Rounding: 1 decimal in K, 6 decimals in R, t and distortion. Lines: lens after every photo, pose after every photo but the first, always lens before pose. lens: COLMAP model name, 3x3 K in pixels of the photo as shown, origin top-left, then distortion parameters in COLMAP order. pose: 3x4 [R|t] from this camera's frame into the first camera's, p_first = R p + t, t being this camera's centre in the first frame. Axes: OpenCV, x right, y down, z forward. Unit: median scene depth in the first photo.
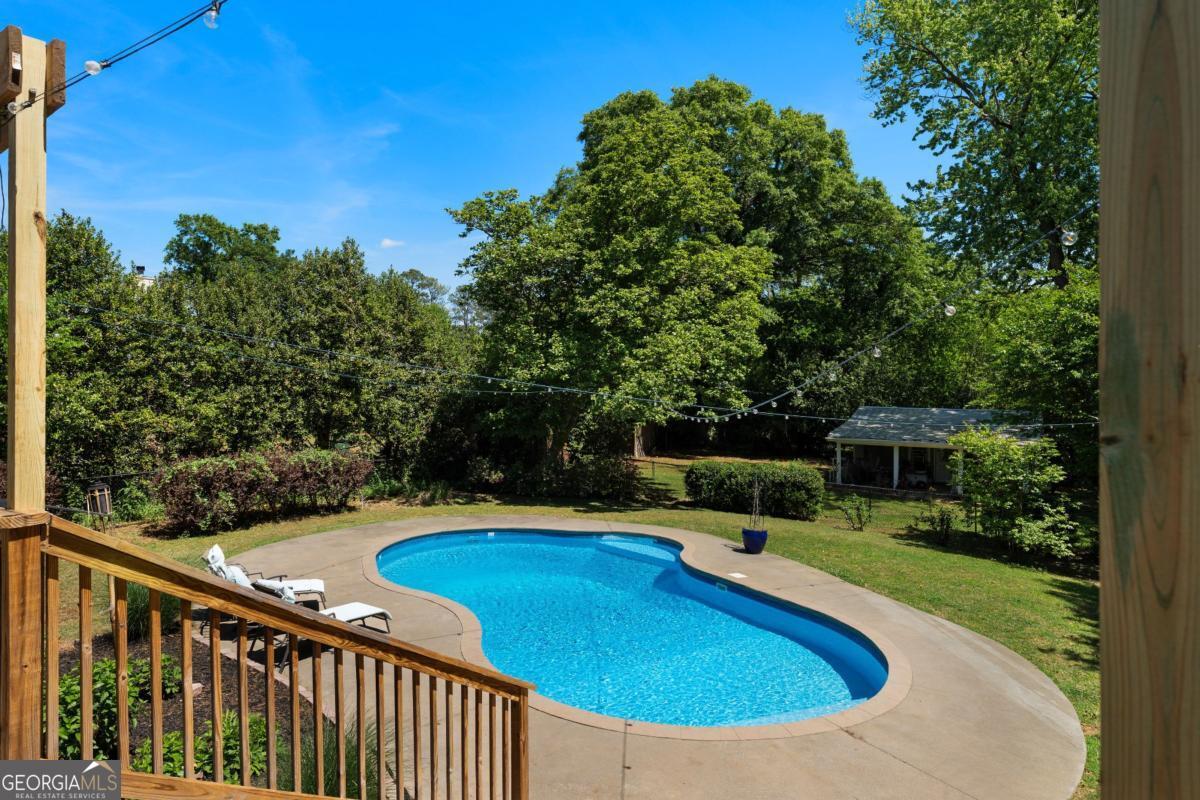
lens RADIAL K [[695.2, 0, 600.0], [0, 695.2, 400.0], [0, 0, 1]] dist [0.000868, 0.000360]
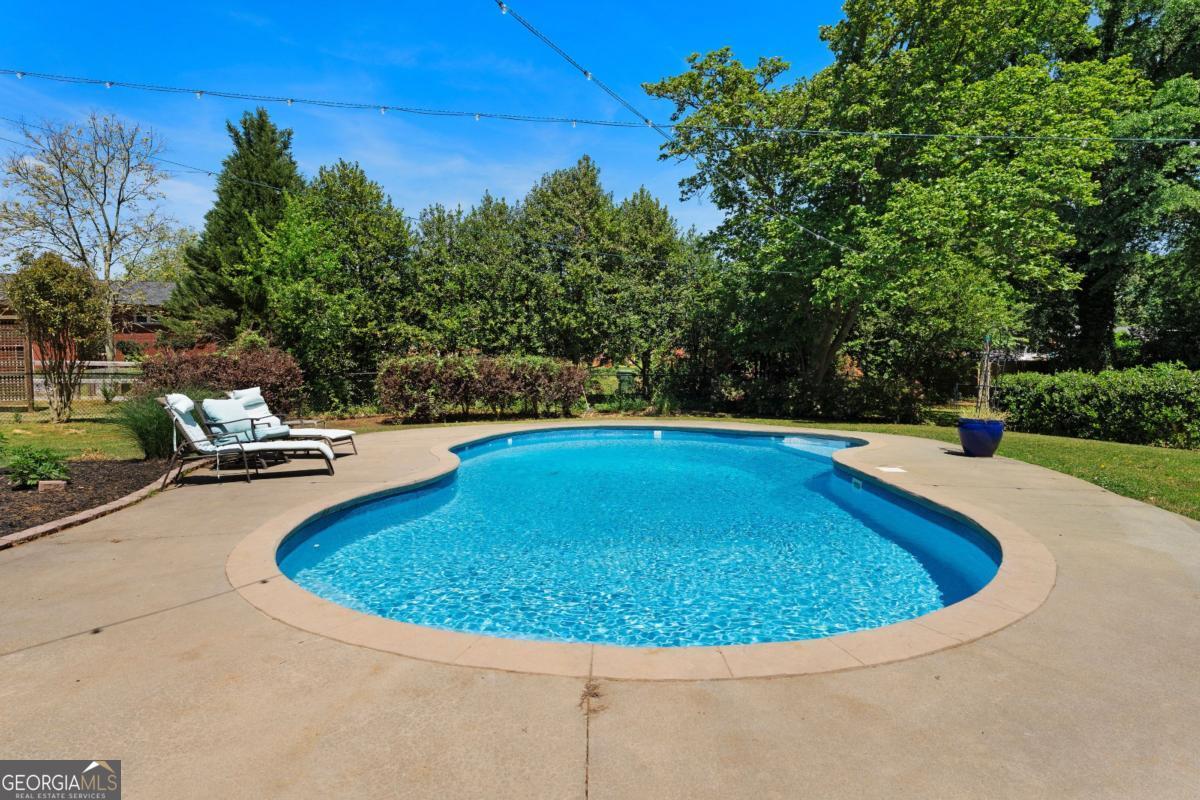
lens RADIAL K [[638.7, 0, 604.1], [0, 638.7, 413.2], [0, 0, 1]] dist [-0.002164, -0.001005]
pose [[0.840743, 0.005429, -0.541407, 0.174361], [0.025098, 0.998484, 0.048987, 0.100779], [0.540852, -0.054774, 0.839333, 0.232403]]
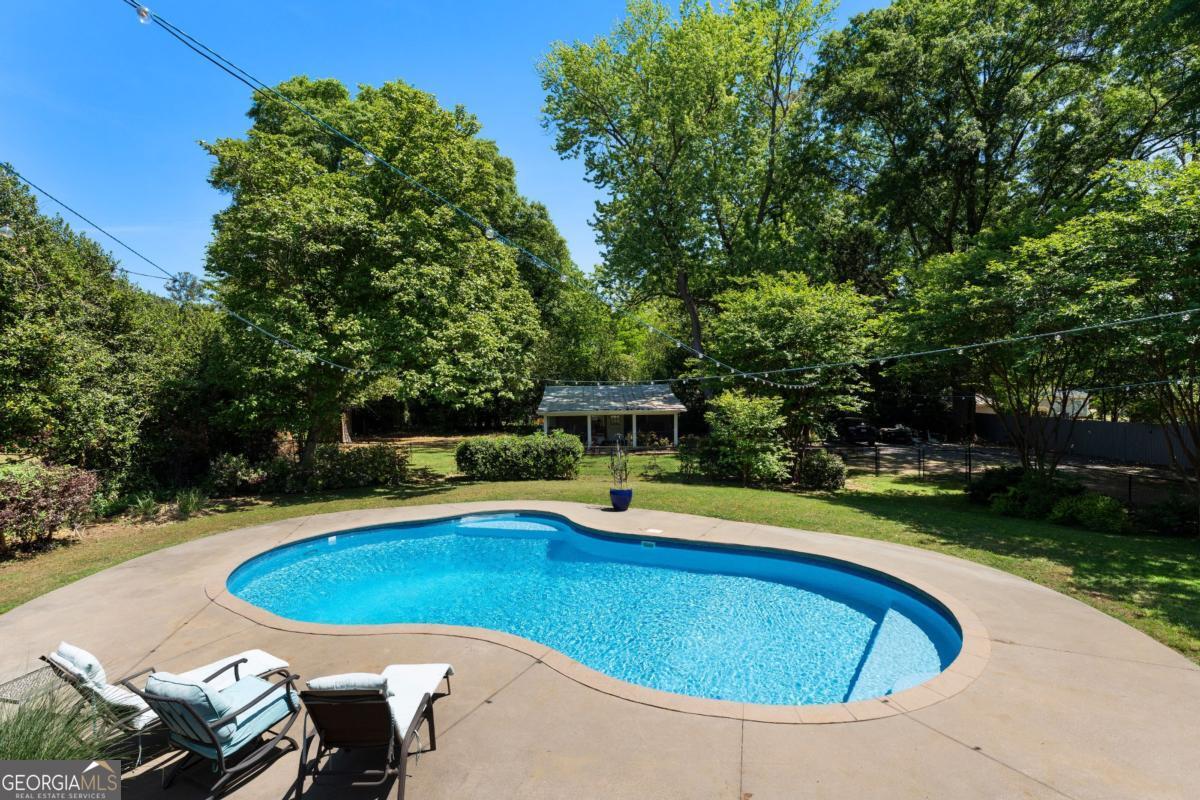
lens RADIAL K [[562.4, 0, 601.7], [0, 562.4, 417.4], [0, 0, 1]] dist [-0.001062, 0.000125]
pose [[0.823375, -0.065845, 0.563665, -0.208268], [0.038382, 0.997433, 0.060450, 0.012622], [-0.566198, -0.028139, 0.823789, 0.199717]]
